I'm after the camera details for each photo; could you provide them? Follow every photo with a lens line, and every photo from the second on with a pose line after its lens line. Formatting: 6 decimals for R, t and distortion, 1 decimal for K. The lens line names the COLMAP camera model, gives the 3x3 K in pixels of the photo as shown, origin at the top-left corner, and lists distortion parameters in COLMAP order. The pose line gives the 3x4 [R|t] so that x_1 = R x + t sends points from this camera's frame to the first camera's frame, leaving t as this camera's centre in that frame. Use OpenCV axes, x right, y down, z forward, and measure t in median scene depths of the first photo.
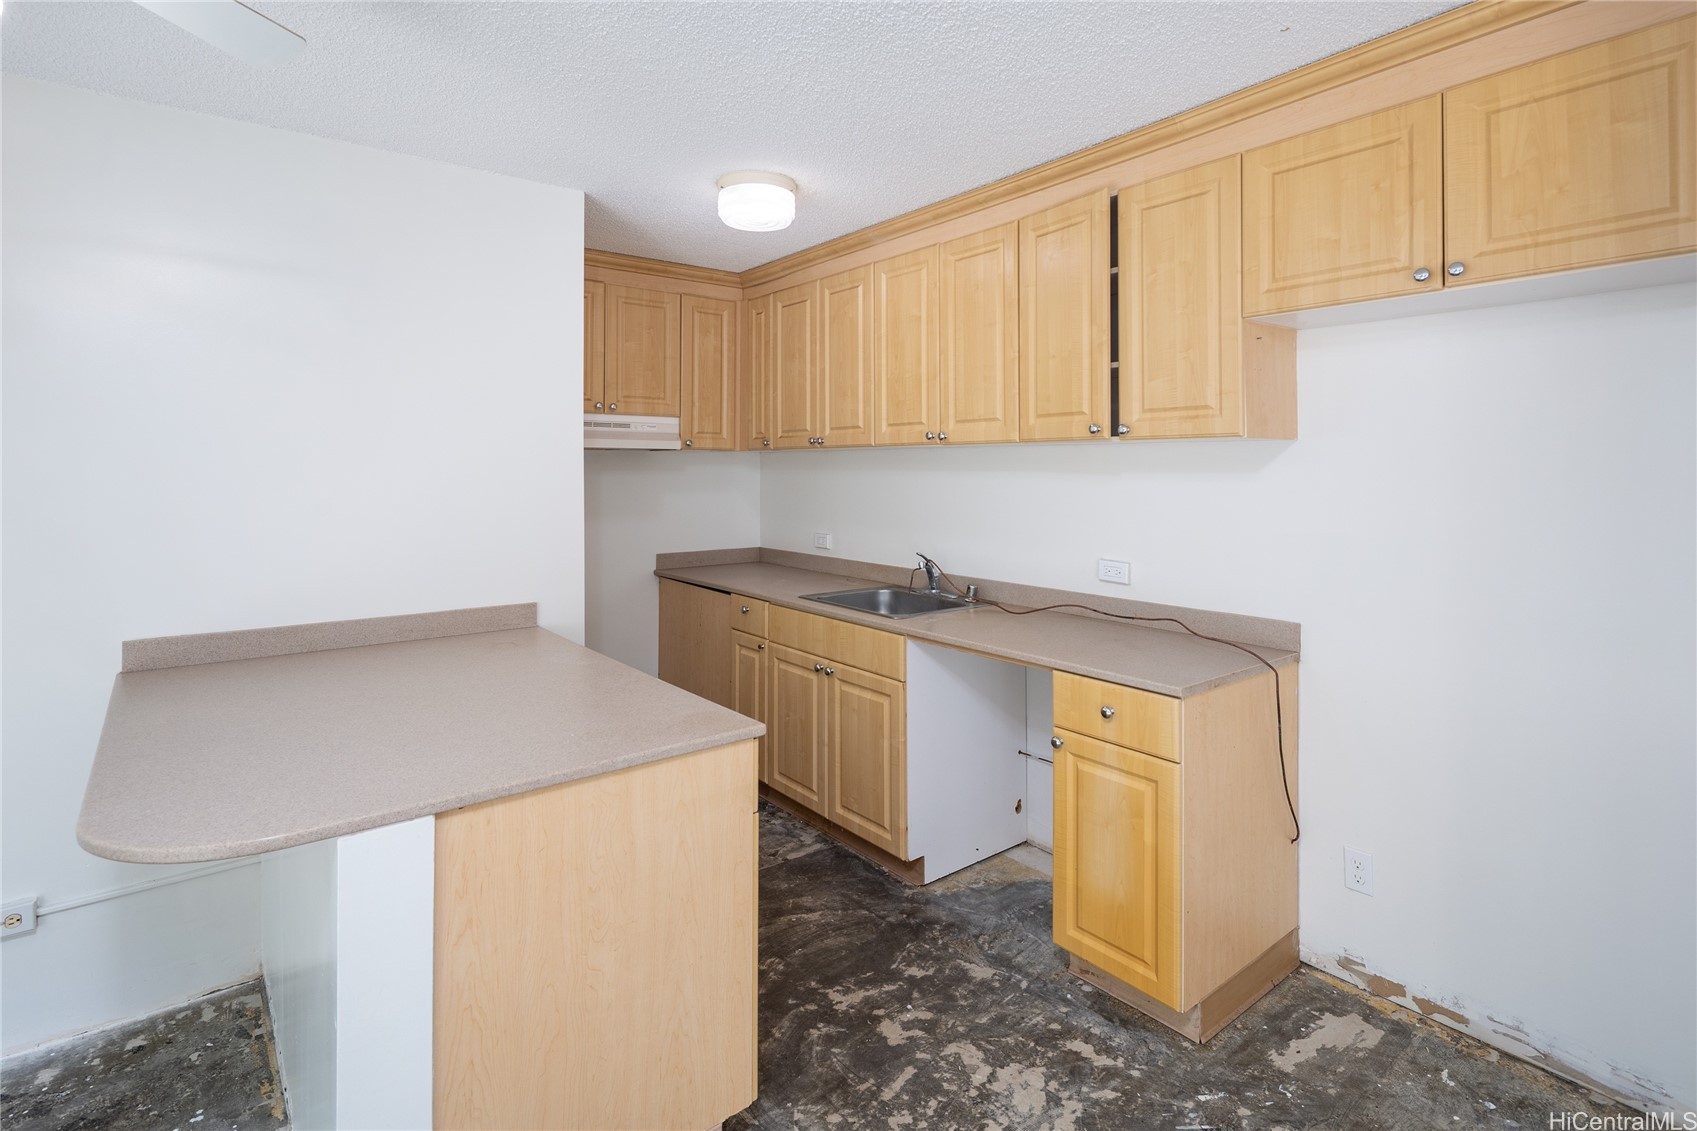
lens RADIAL K [[824.7, 0, 859.6], [0, 824.7, 471.8], [0, 0, 1]] dist [-0.003898, -0.002494]
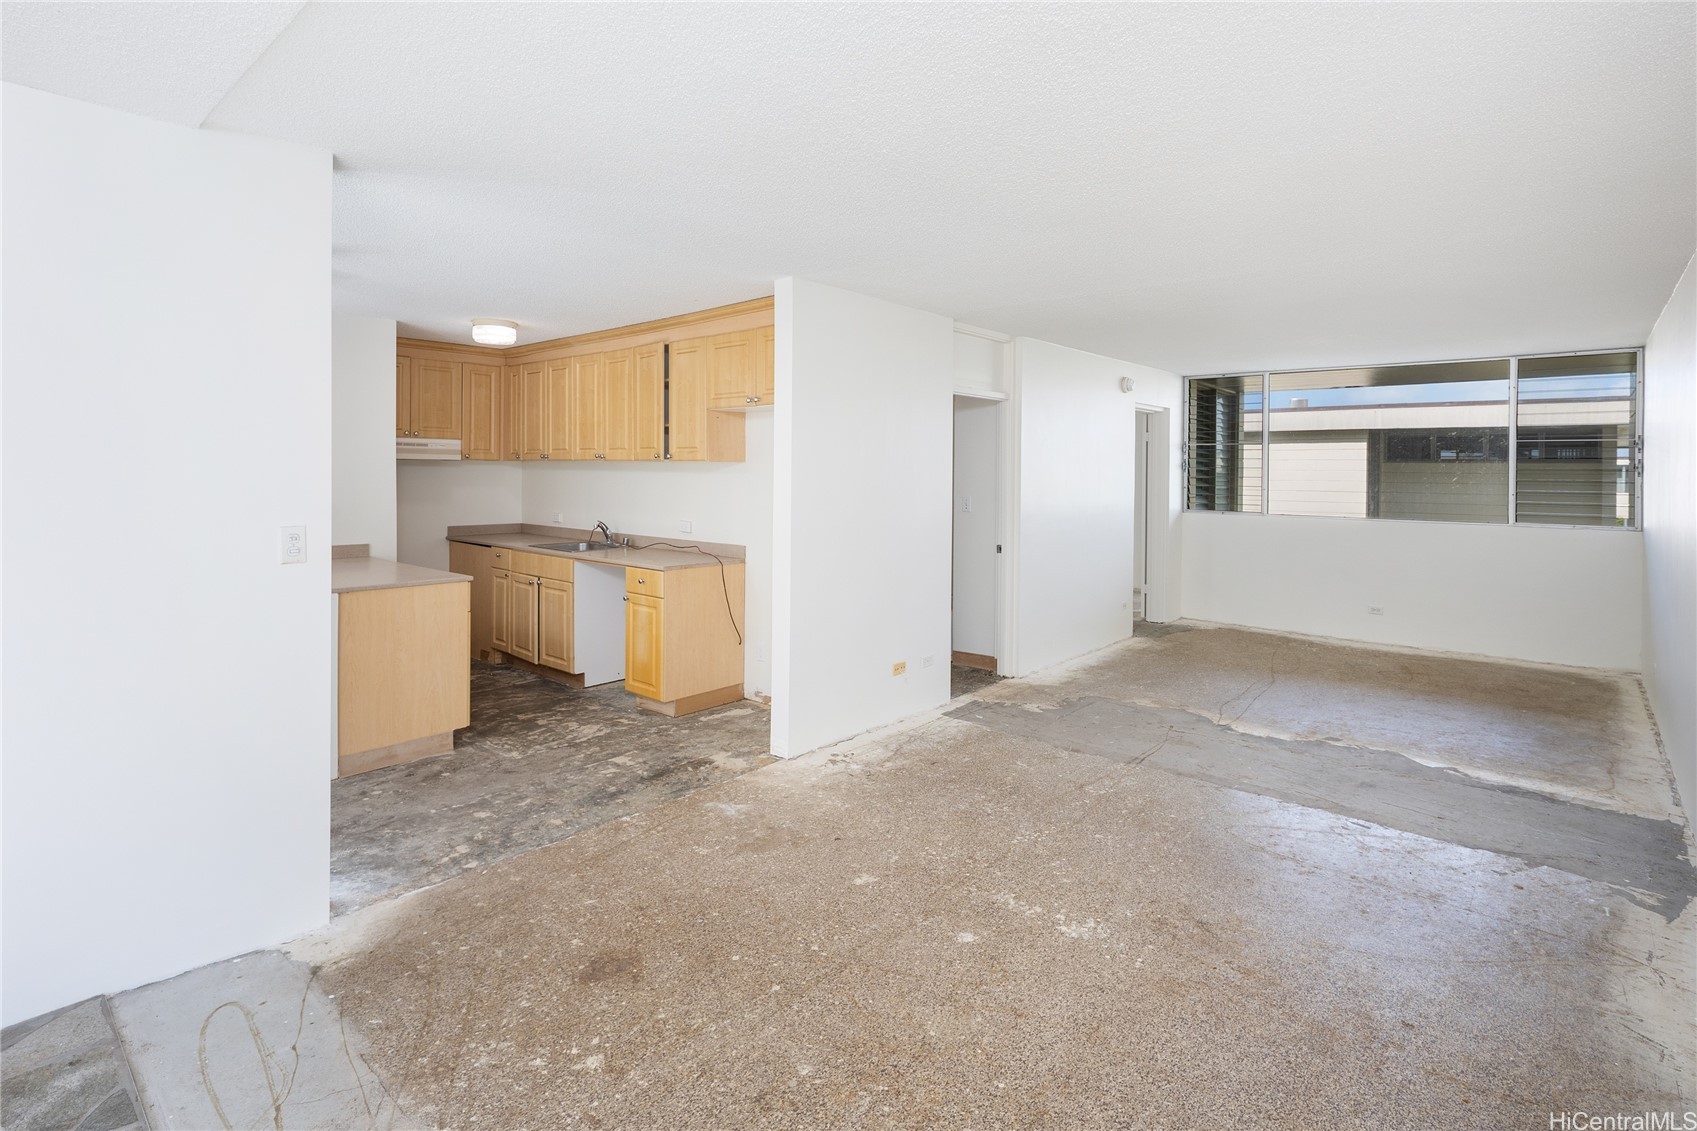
lens RADIAL K [[824.7, 0, 843.3], [0, 824.7, 495.7], [0, 0, 1]] dist [-0.003898, -0.002494]
pose [[0.985820, 0.005311, 0.167720, 0.346879], [-0.009393, 0.999678, 0.023552, -0.003289], [-0.167541, -0.024793, 0.985553, -0.995772]]
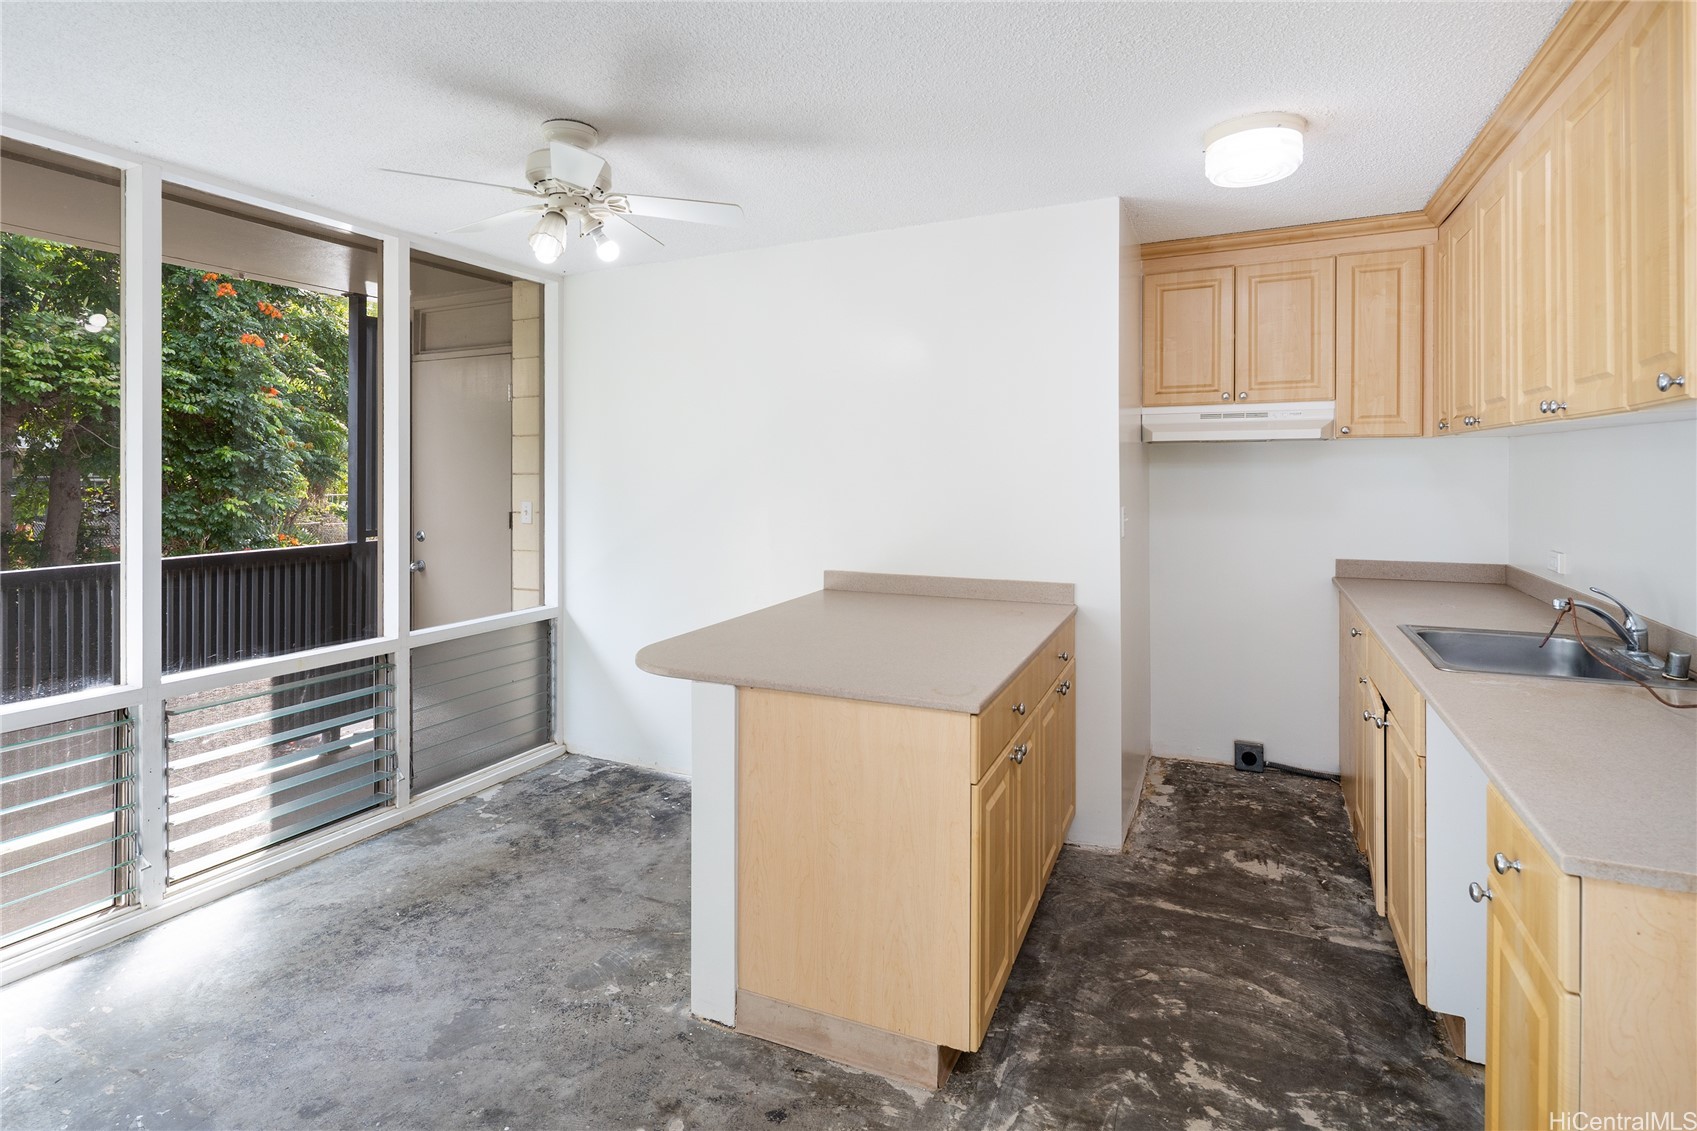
lens RADIAL K [[824.7, 0, 839.3], [0, 824.7, 474.6], [0, 0, 1]] dist [-0.003898, -0.002494]
pose [[0.443581, 0.003823, -0.896226, 0.454272], [0.005091, 0.999964, 0.006786, 0.003346], [0.896220, -0.007573, 0.443545, 0.226403]]
